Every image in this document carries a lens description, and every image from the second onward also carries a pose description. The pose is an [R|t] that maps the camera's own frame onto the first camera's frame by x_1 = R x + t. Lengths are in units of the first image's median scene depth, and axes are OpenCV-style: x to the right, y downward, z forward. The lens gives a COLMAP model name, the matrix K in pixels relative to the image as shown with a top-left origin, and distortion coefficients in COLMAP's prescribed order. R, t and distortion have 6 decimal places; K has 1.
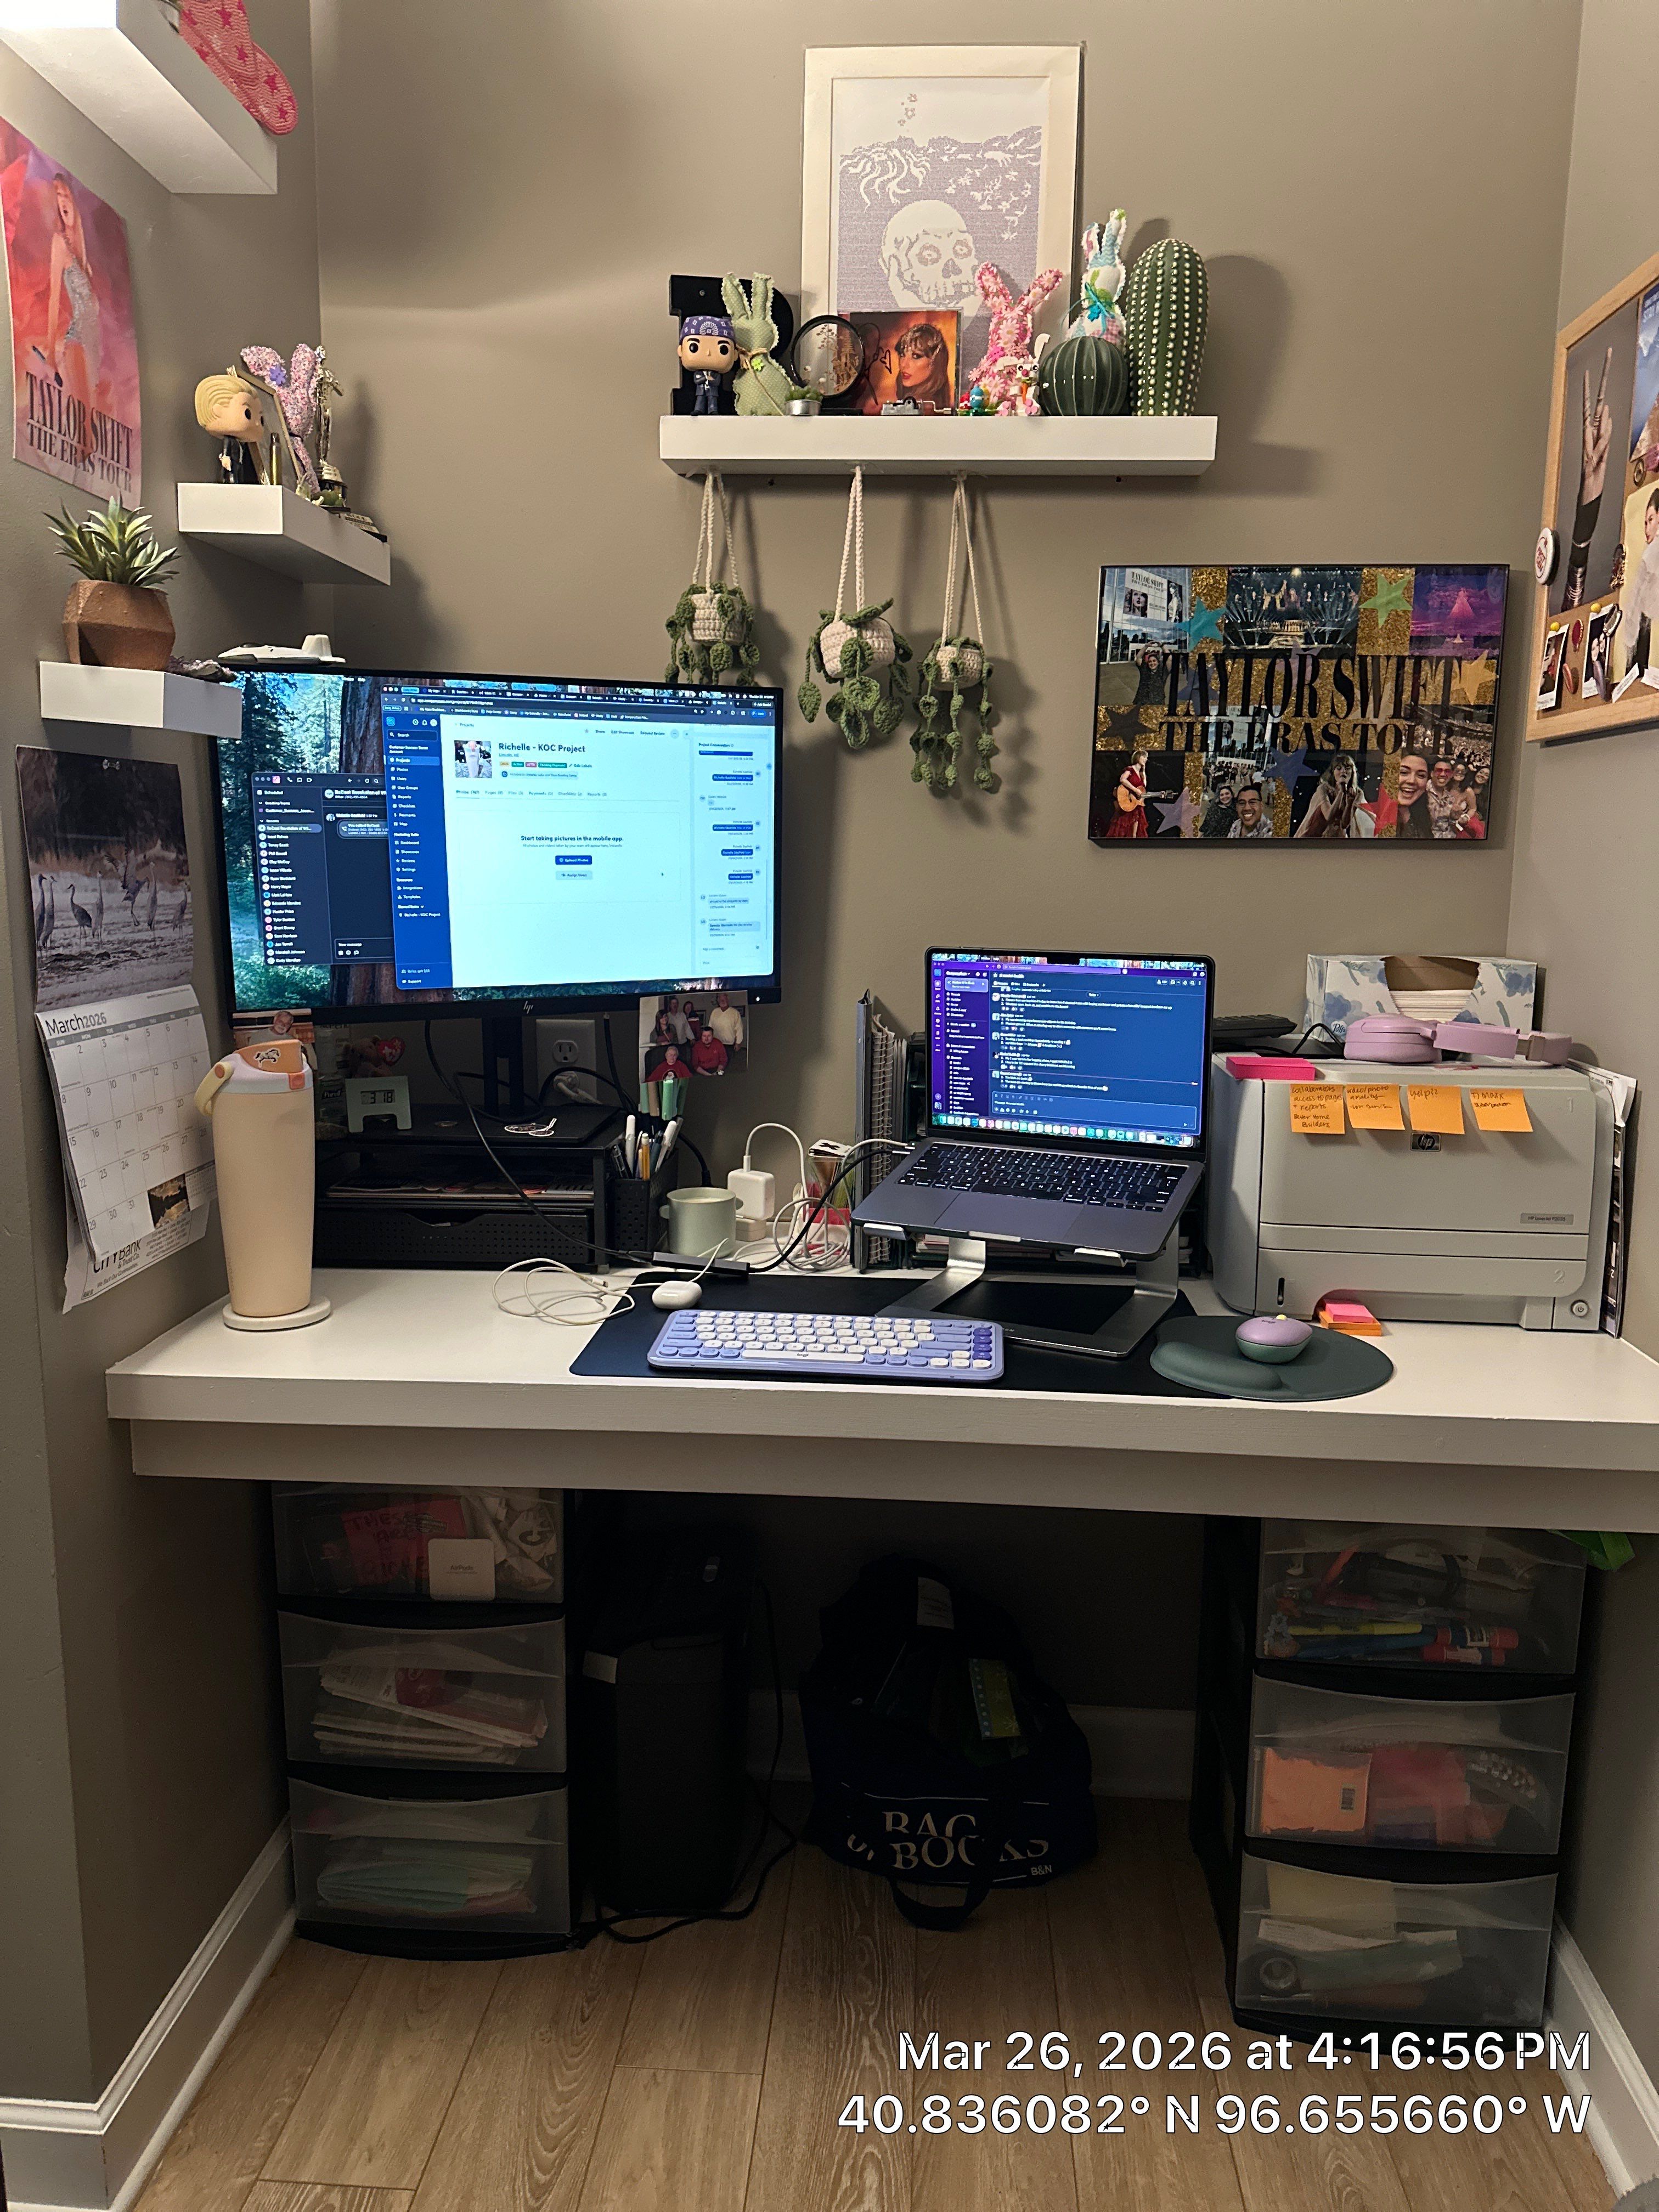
lens RADIAL K [[1549.7, 0, 830.4], [0, 1549.7, 1101.0], [0, 0, 1]] dist [0.118547, -0.153418]
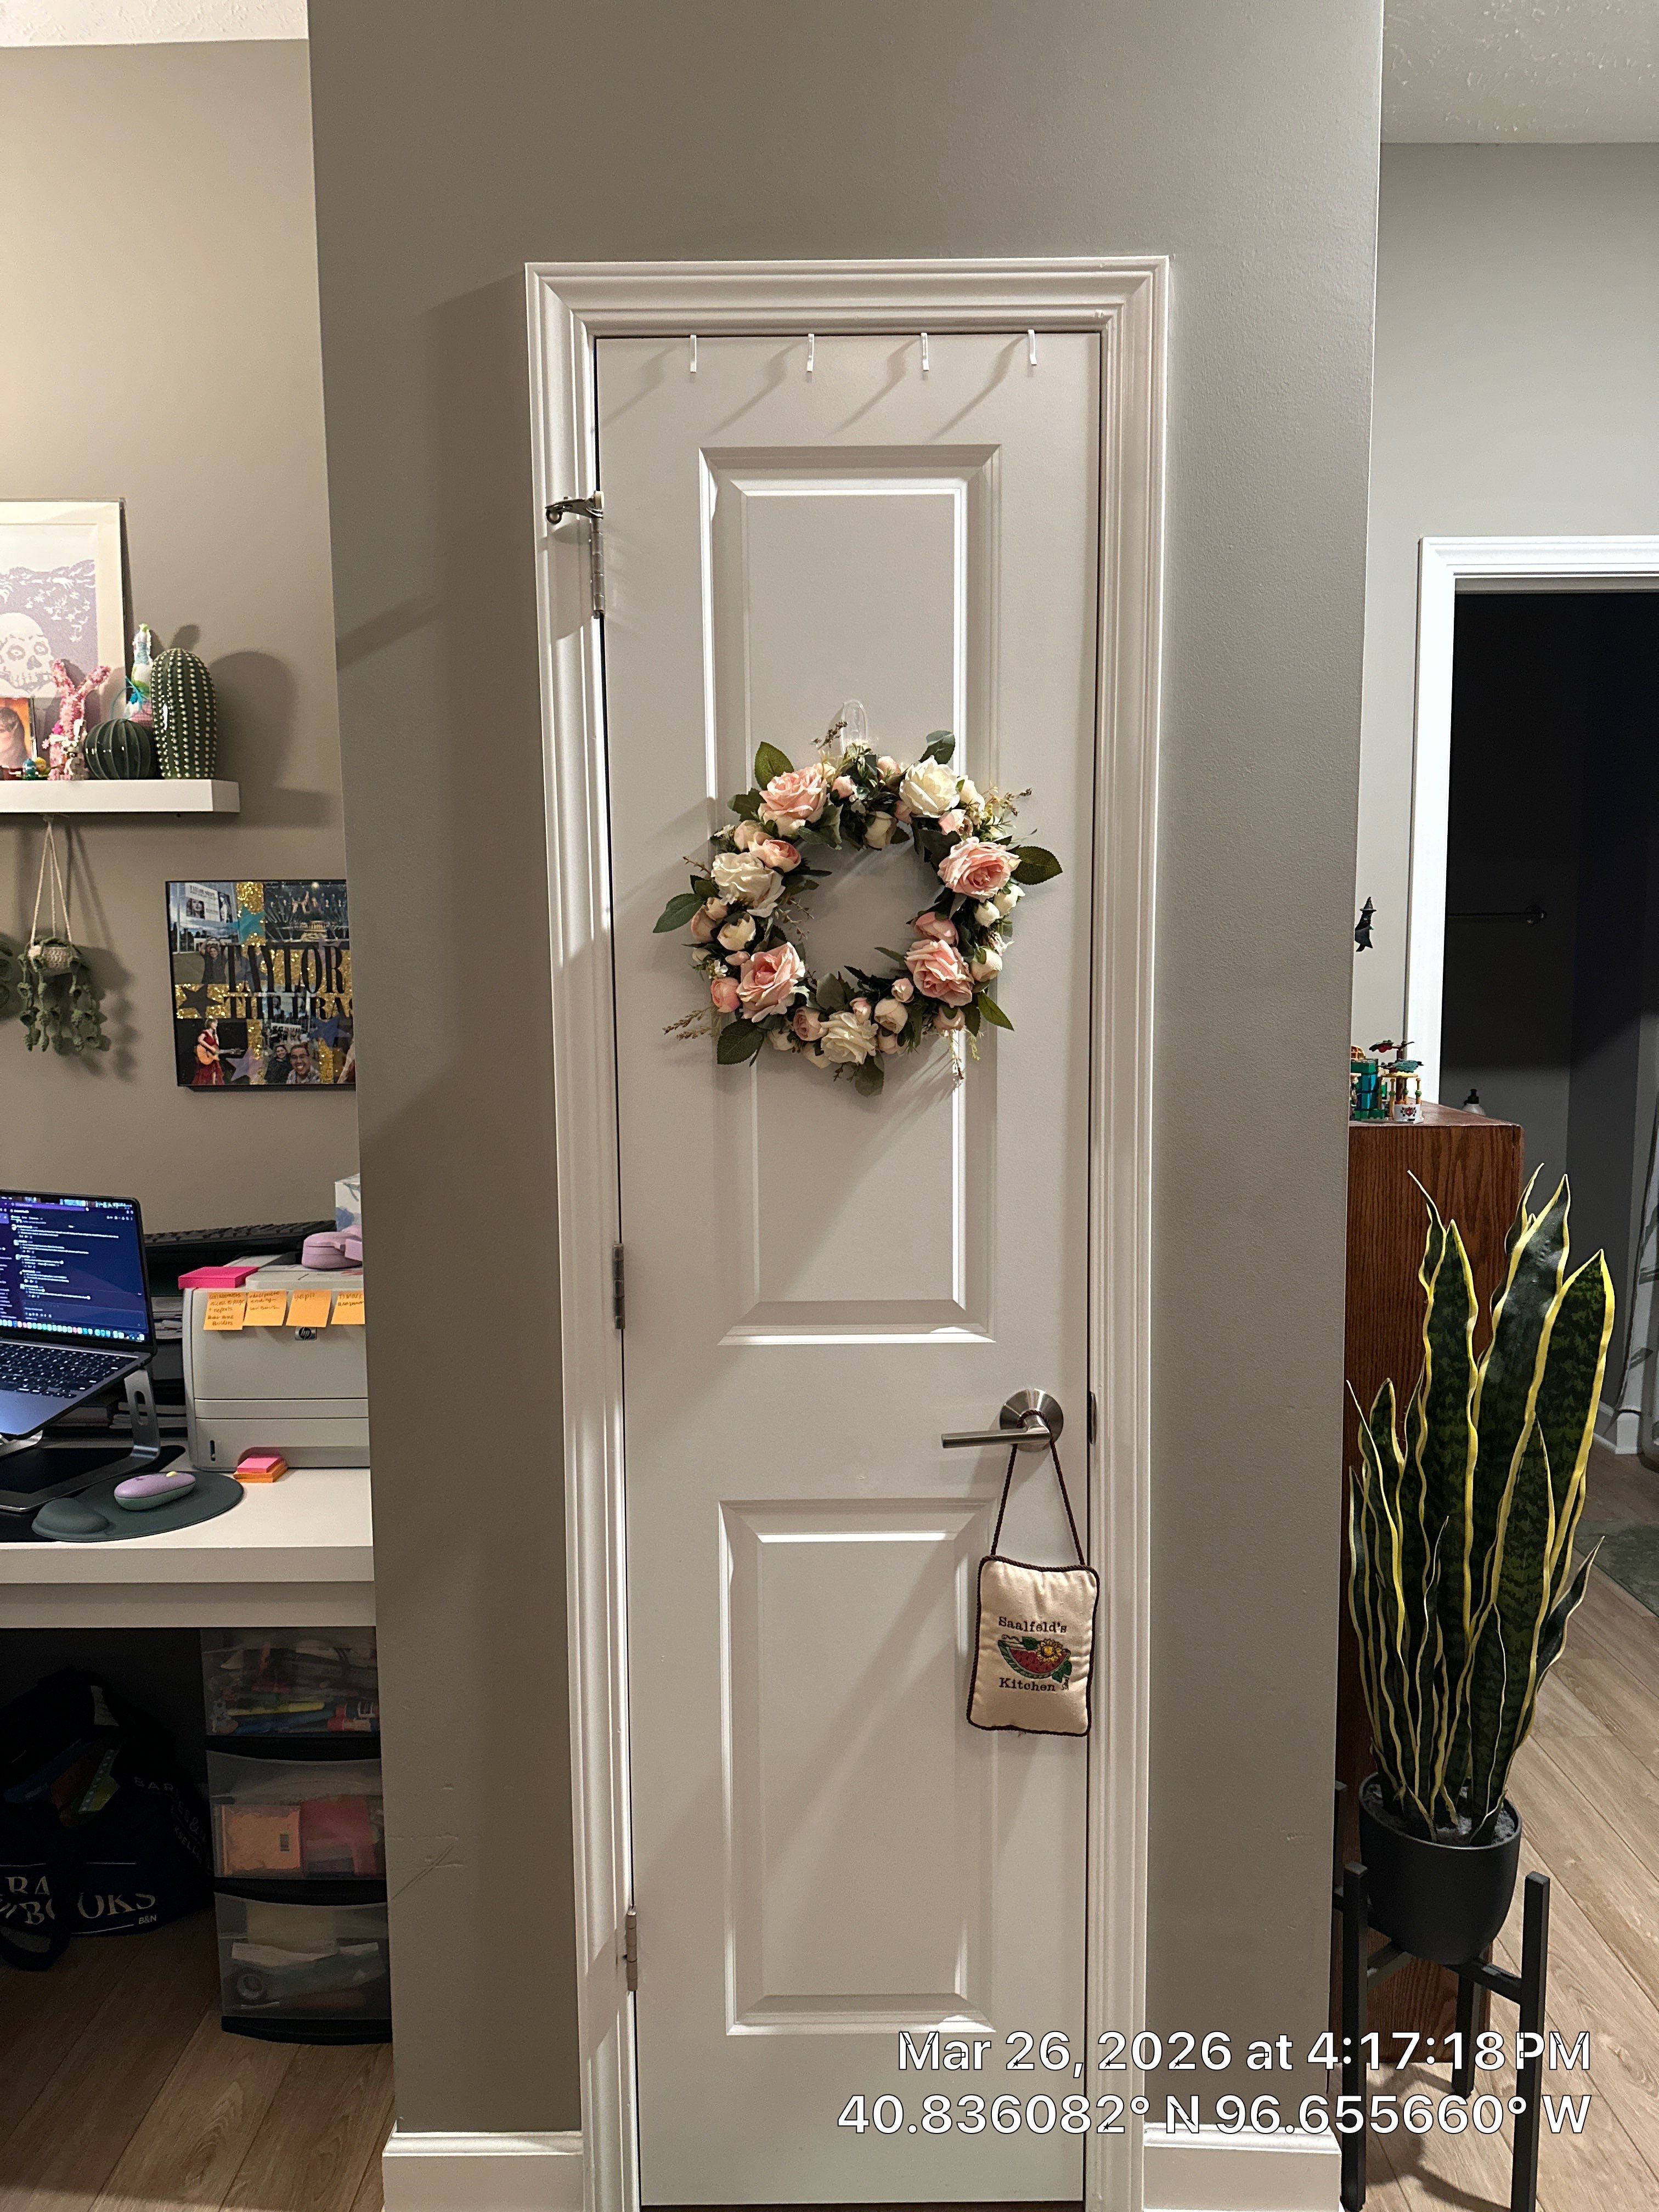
lens RADIAL K [[1524.0, 0, 827.5], [0, 1524.0, 1107.1], [0, 0, 1]] dist [0.074394, -0.083269]
pose [[0.998573, -0.027707, 0.045645, 0.663147], [0.030112, 0.998147, -0.052869, -0.071874], [-0.044095, 0.054168, 0.997558, -0.285444]]
